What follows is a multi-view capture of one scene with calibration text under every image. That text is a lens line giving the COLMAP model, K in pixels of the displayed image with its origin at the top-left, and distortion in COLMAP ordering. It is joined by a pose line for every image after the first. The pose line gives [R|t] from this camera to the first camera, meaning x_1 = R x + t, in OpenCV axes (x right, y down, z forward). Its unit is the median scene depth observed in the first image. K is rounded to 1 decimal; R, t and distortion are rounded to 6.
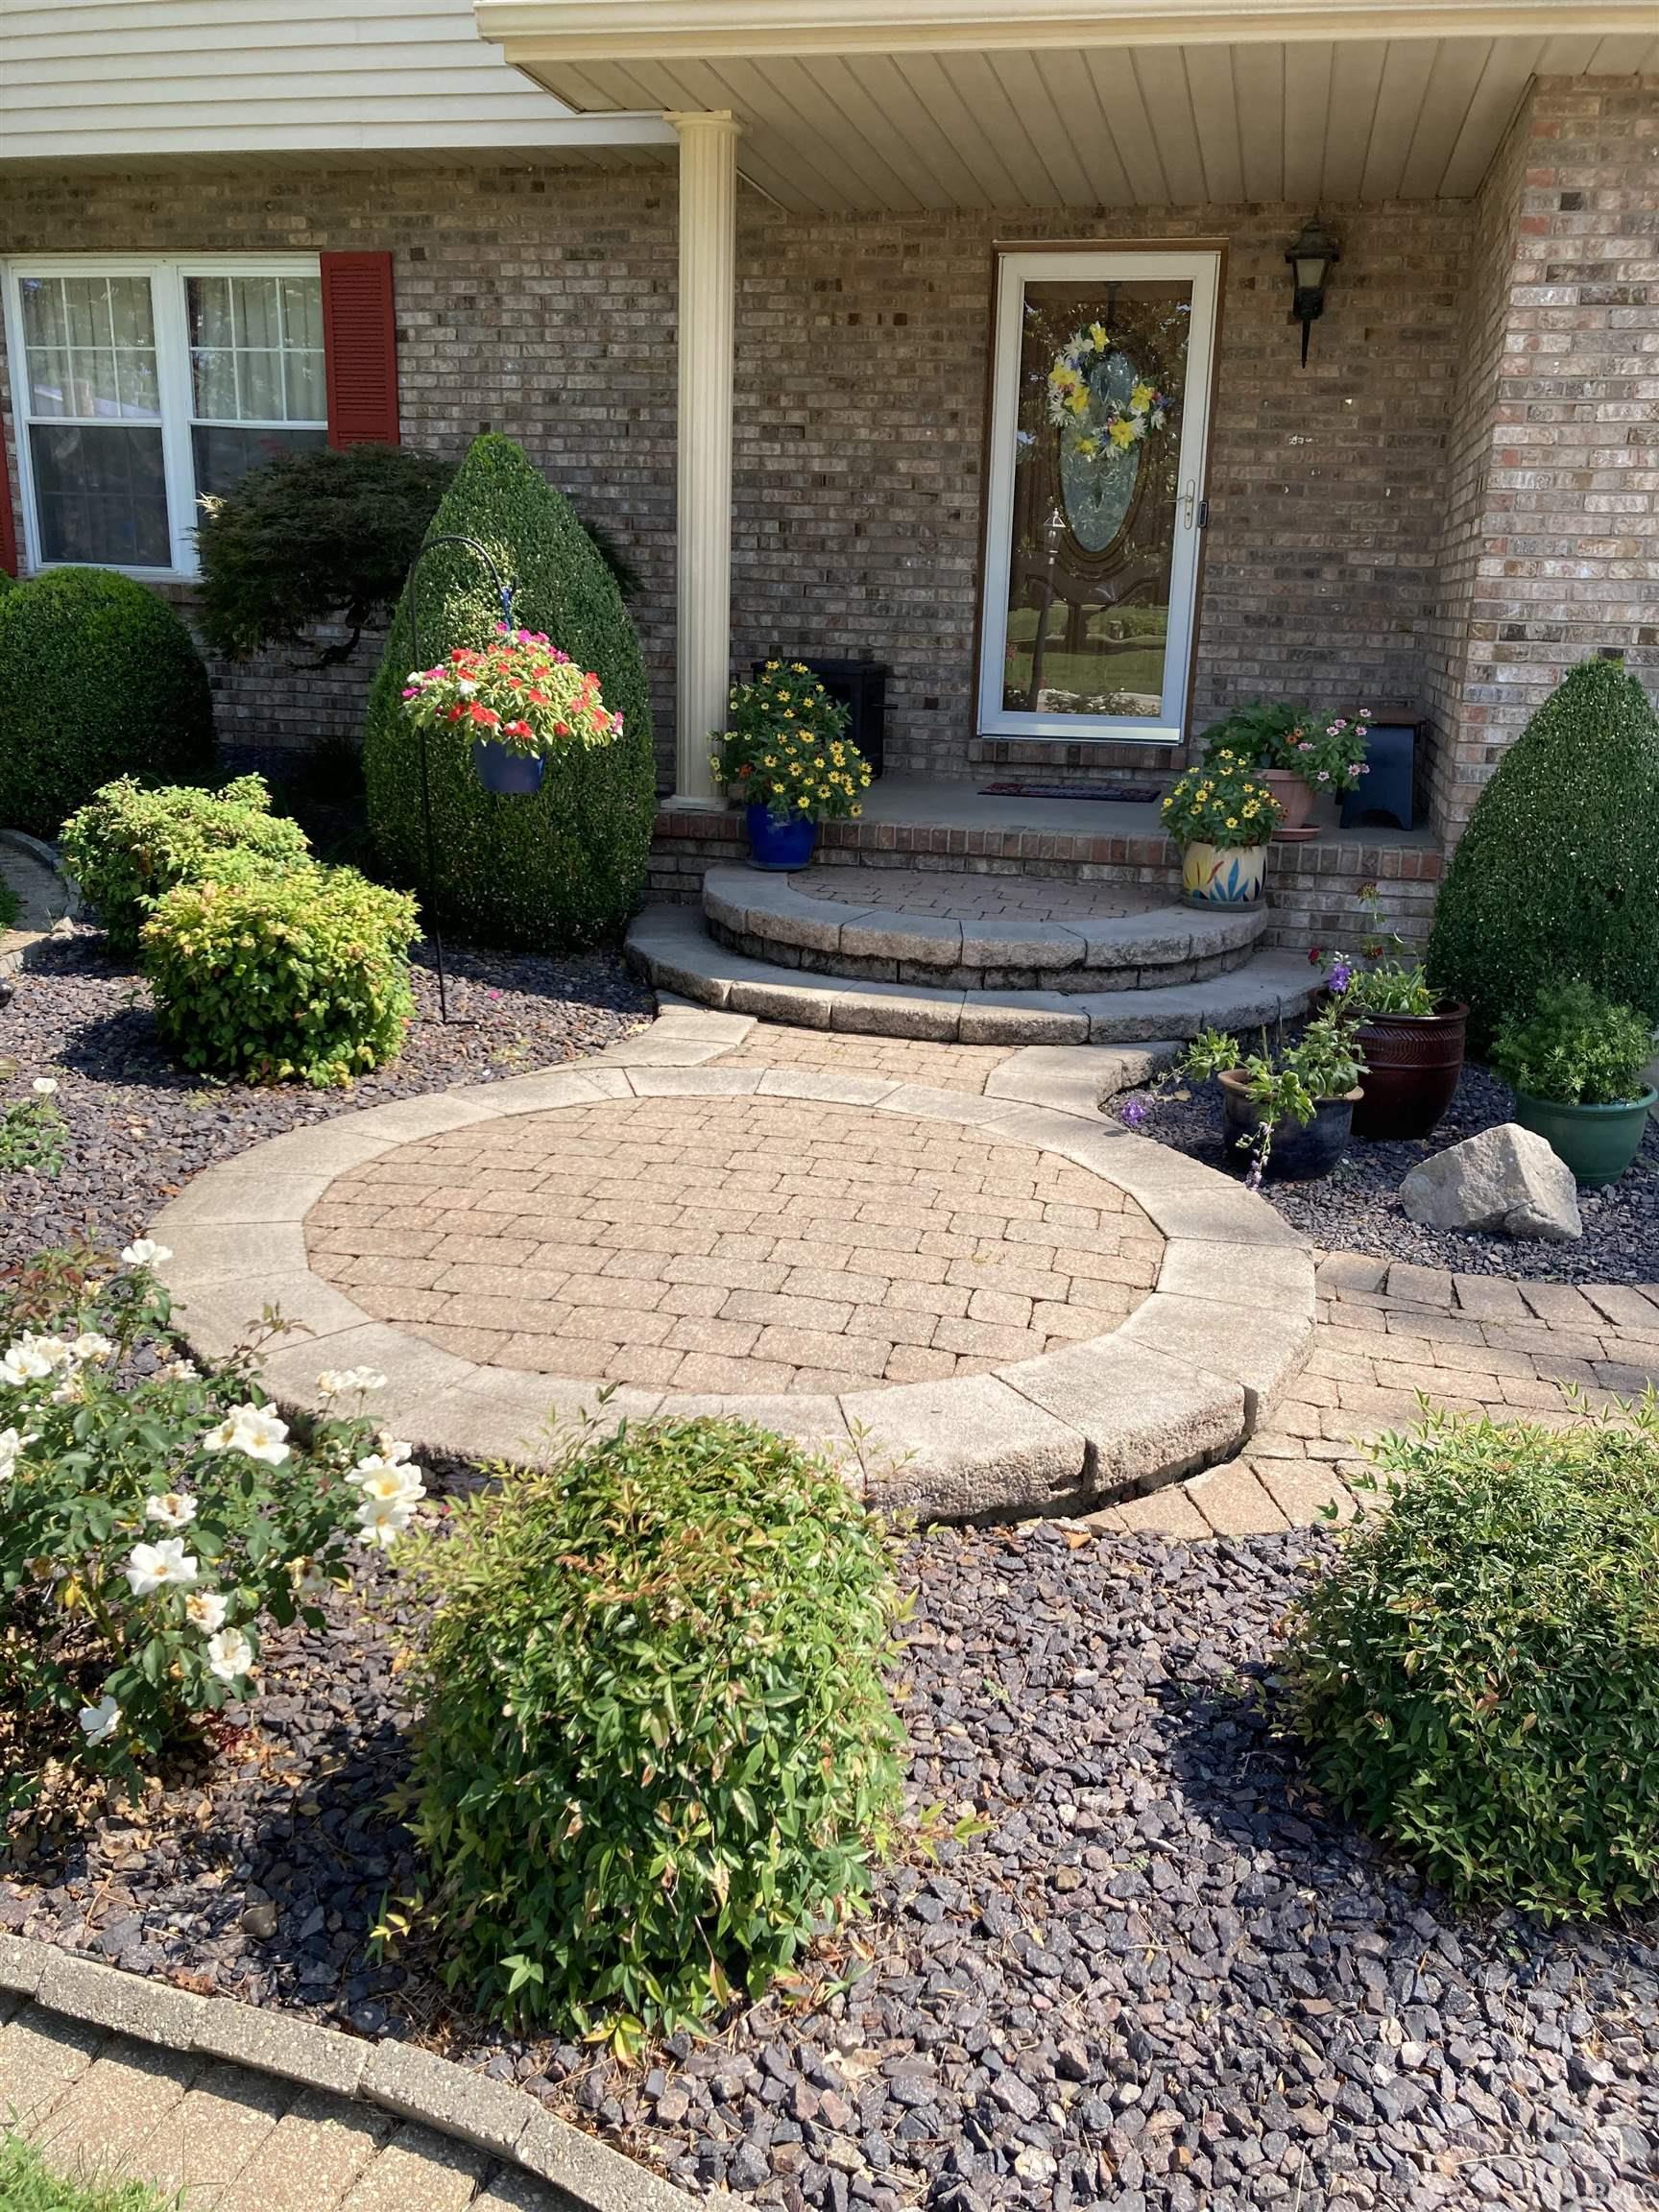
lens RADIAL K [[1827.5, 0, 829.5], [0, 1827.5, 1106.0], [0, 0, 1]] dist [0.011888, 0.002504]
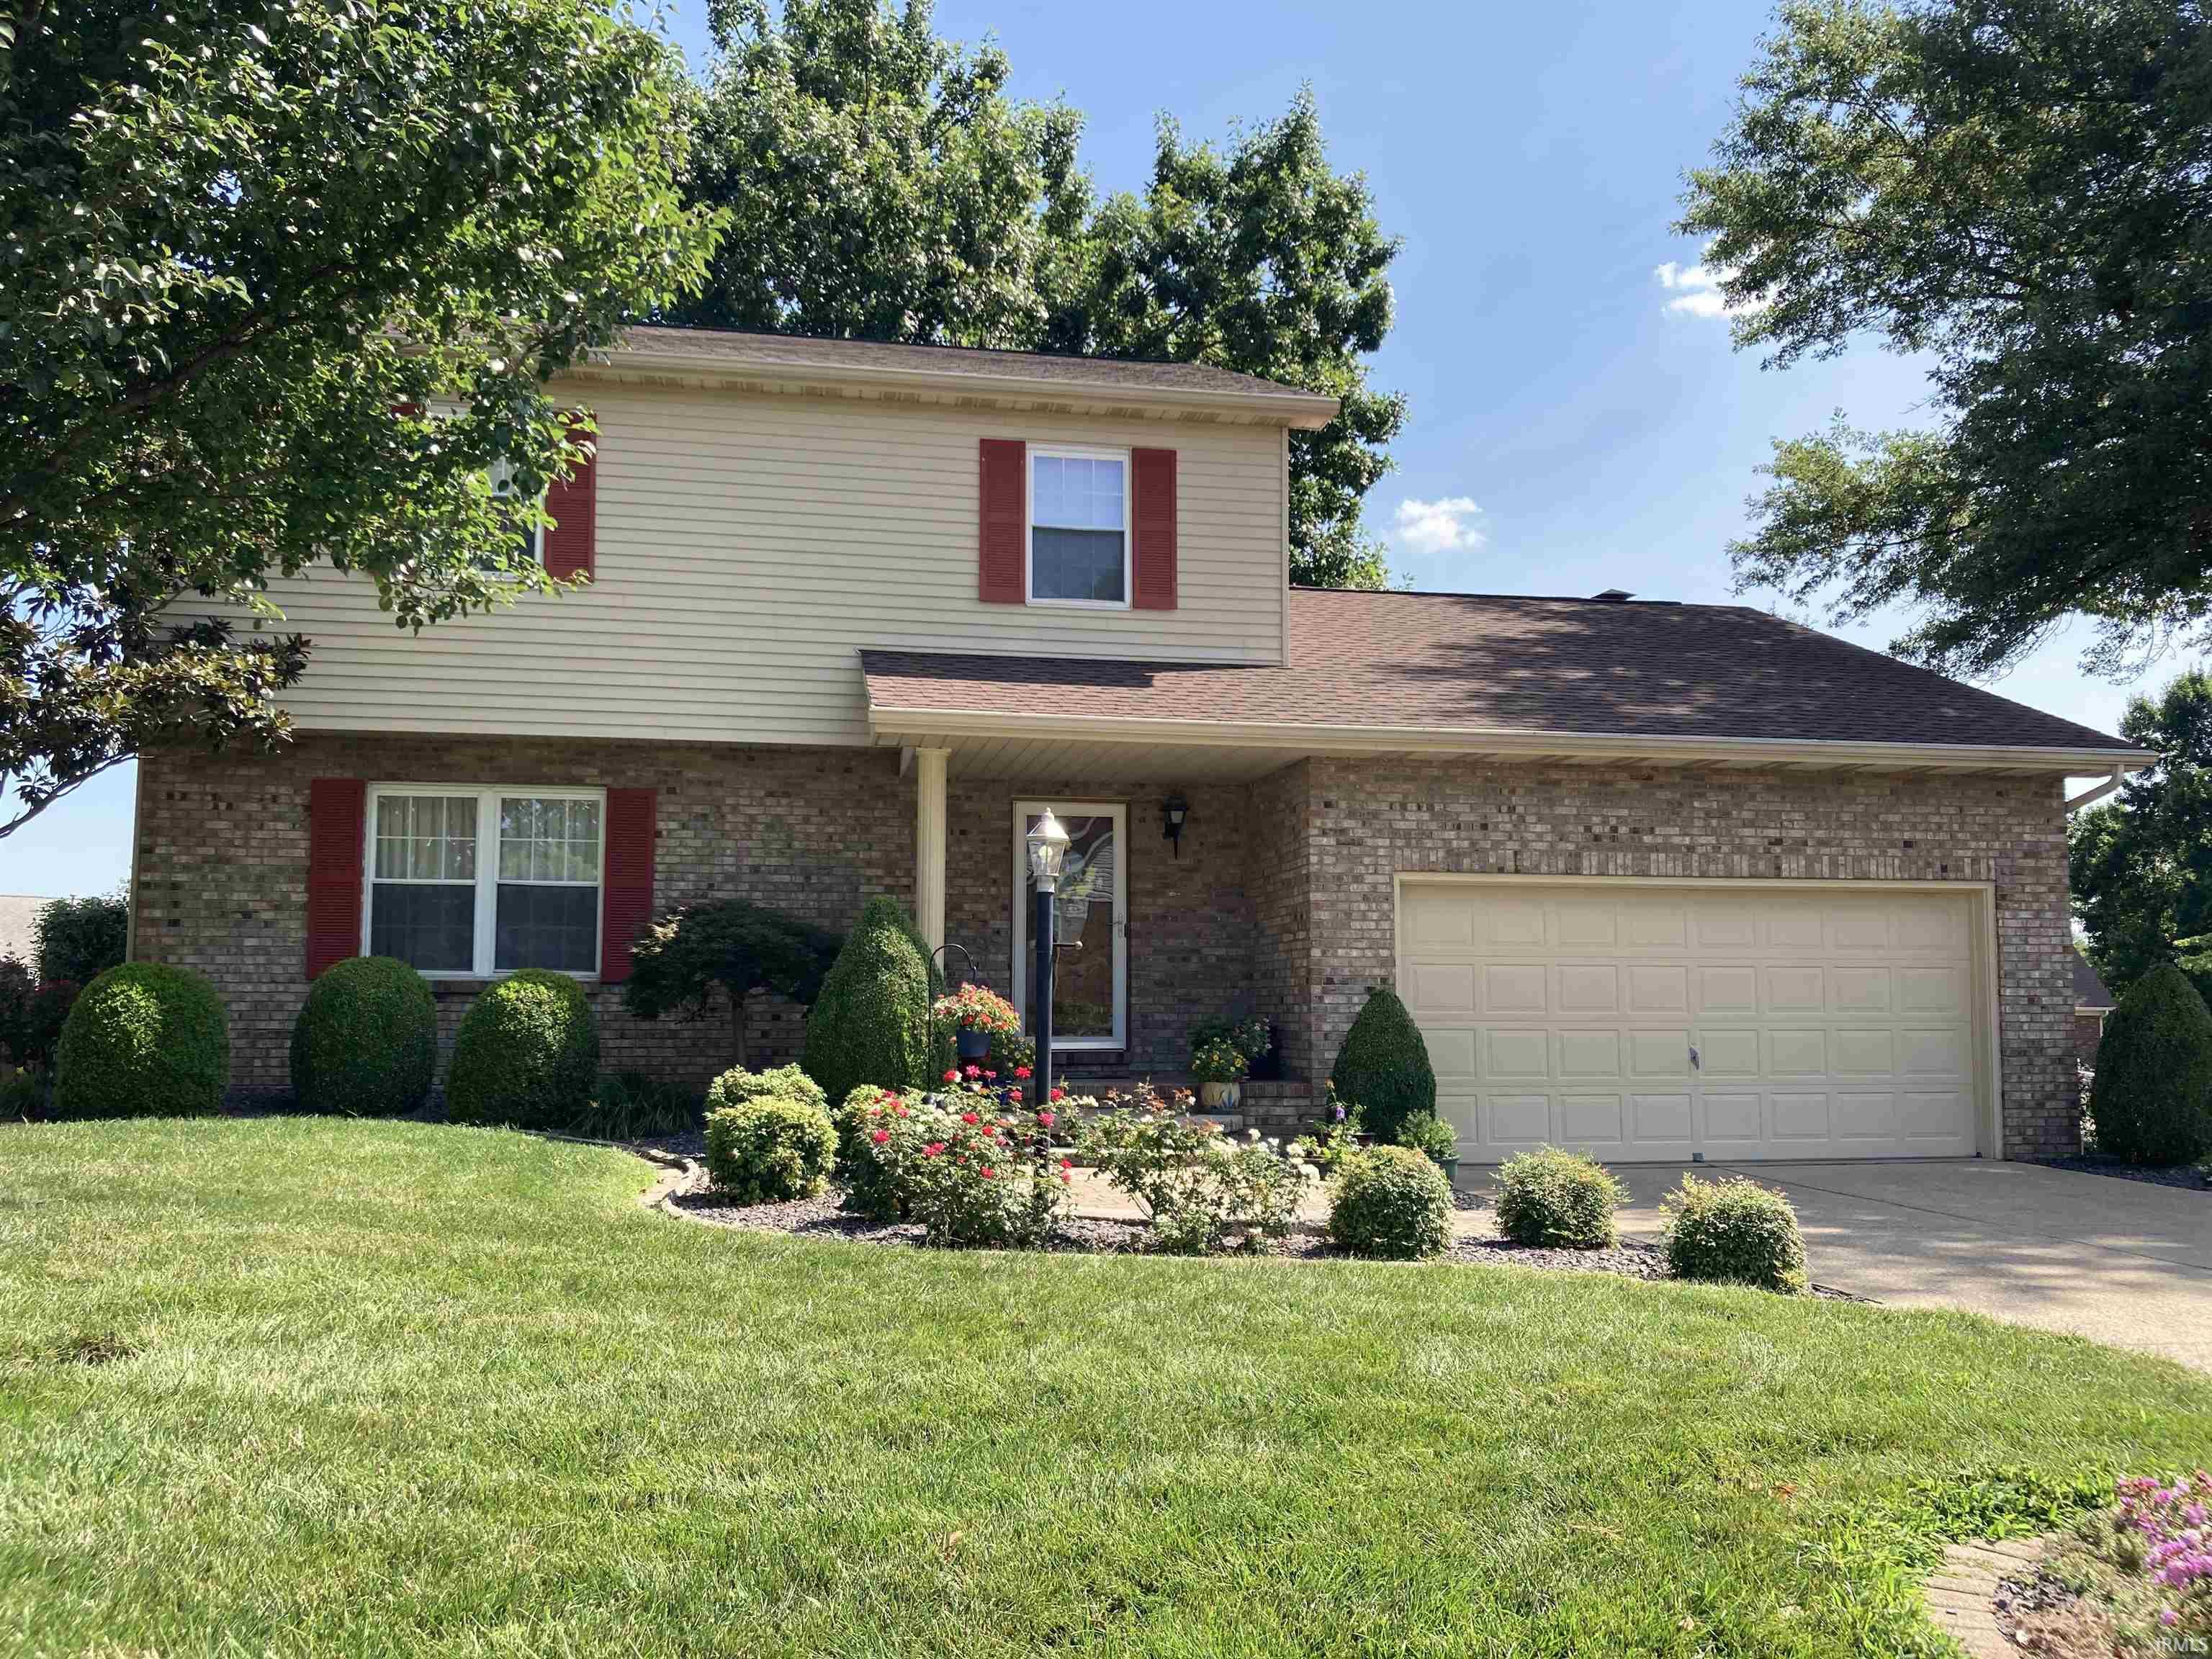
lens RADIAL K [[1827.5, 0, 1106.0], [0, 1827.5, 829.5], [0, 0, 1]] dist [0.011888, 0.002504]
pose [[0.910497, 0.012346, 0.413332, -0.604225], [0.136315, 0.934722, -0.328197, 0.198388], [-0.390402, 0.355165, 0.849379, -0.639701]]
